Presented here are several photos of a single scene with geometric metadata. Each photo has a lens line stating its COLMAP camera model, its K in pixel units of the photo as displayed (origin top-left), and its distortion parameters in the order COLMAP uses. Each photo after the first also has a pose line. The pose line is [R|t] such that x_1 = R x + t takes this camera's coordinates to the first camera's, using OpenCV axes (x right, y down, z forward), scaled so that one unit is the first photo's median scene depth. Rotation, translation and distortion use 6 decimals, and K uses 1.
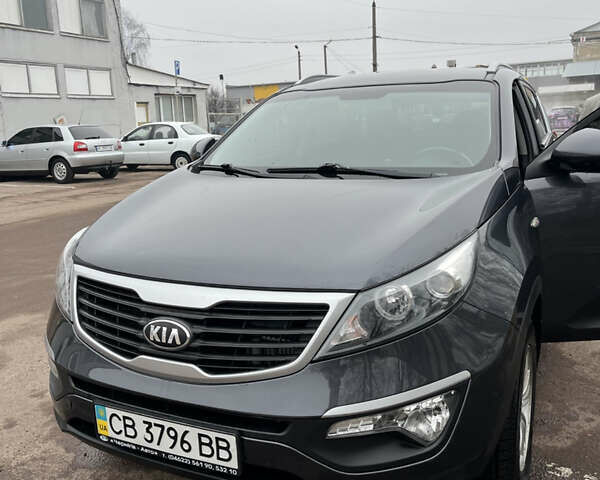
lens RADIAL K [[573.5, 0, 300.0], [0, 573.5, 240.0], [0, 0, 1]] dist [0.024103, 0.012109]
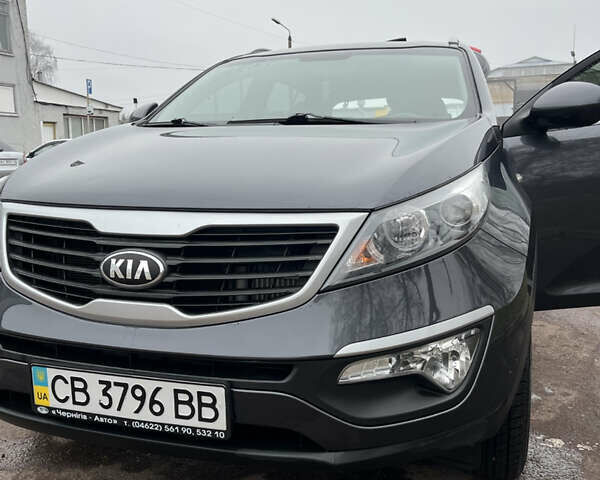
lens RADIAL K [[573.5, 0, 300.0], [0, 573.5, 240.0], [0, 0, 1]] dist [0.024103, 0.012109]
pose [[0.988663, 0.005437, 0.150051, -0.118891], [0.003121, 0.998384, -0.056741, 0.166487], [-0.150117, 0.056566, 0.987049, 0.167229]]
